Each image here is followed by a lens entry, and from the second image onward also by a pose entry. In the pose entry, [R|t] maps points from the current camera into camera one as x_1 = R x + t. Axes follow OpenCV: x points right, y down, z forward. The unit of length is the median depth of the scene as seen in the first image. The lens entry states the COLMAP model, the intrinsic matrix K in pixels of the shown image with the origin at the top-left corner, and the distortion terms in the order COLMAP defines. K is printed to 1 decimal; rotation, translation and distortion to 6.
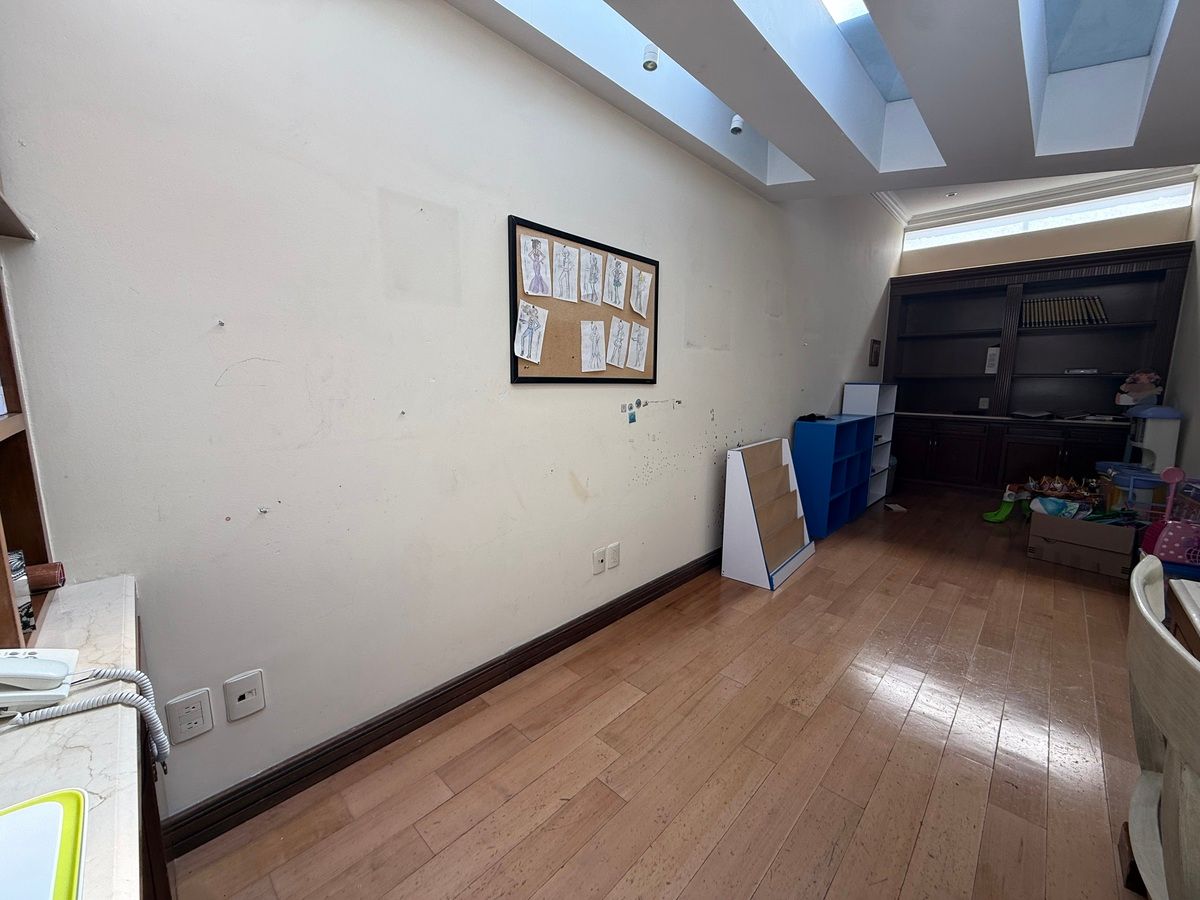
lens RADIAL K [[476.1, 0, 597.6], [0, 476.1, 449.5], [0, 0, 1]] dist [0.000759, 0.000041]
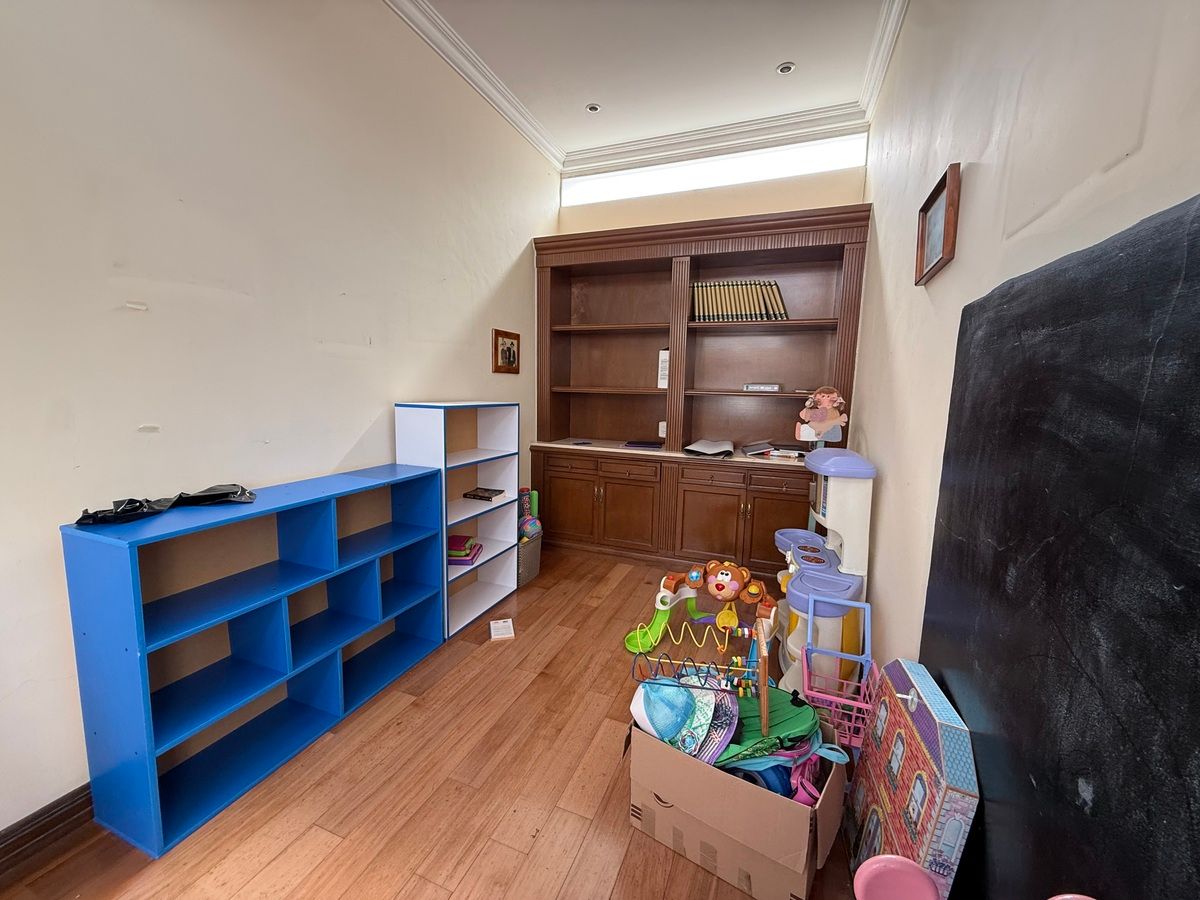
lens RADIAL K [[476.1, 0, 595.3], [0, 476.1, 447.9], [0, 0, 1]] dist [0.000759, 0.000041]
pose [[0.928465, -0.033378, 0.369917, 0.591415], [0.038130, 0.999257, -0.005540, -0.091079], [-0.369457, 0.019249, 0.929048, 0.496359]]
